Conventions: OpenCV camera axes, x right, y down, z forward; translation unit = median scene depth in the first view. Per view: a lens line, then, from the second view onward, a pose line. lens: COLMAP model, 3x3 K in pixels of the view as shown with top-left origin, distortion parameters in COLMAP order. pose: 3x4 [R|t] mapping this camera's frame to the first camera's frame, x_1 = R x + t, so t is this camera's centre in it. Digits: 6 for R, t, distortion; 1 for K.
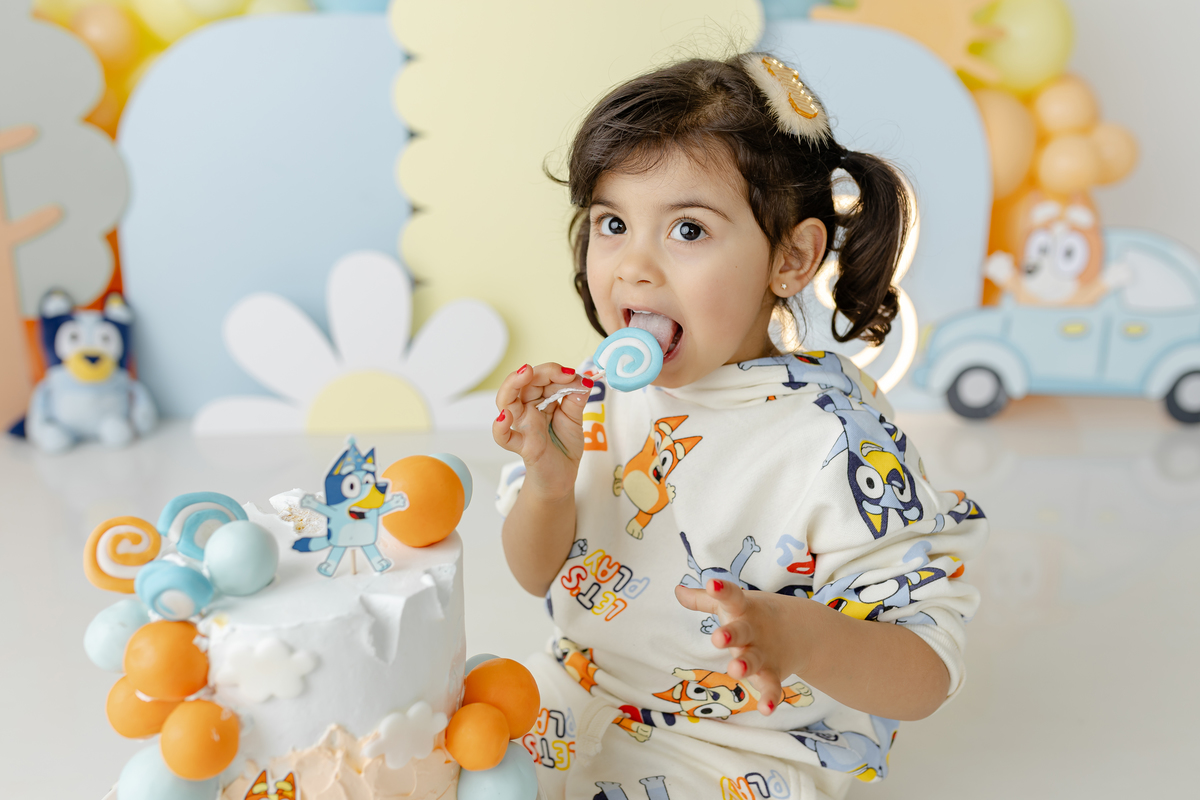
lens RADIAL K [[1129.3, 0, 602.2], [0, 1129.3, 400.8], [0, 0, 1]] dist [-0.001545, 0.006325]
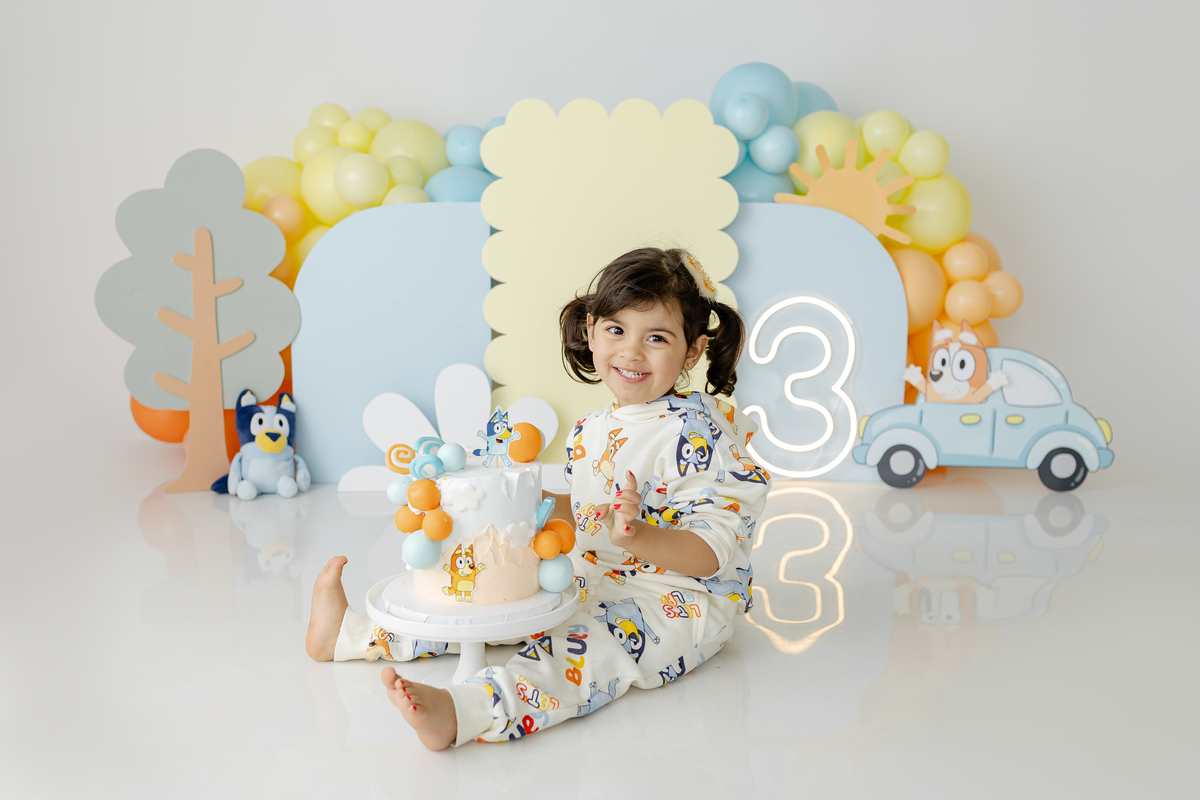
lens RADIAL K [[1255.5, 0, 595.1], [0, 1255.5, 437.8], [0, 0, 1]] dist [-0.002672, -0.000545]
pose [[0.998591, 0.001250, -0.053057, 0.045670], [-0.006686, 0.994721, -0.102394, 0.125758], [0.052649, 0.102604, 0.993328, -0.572527]]
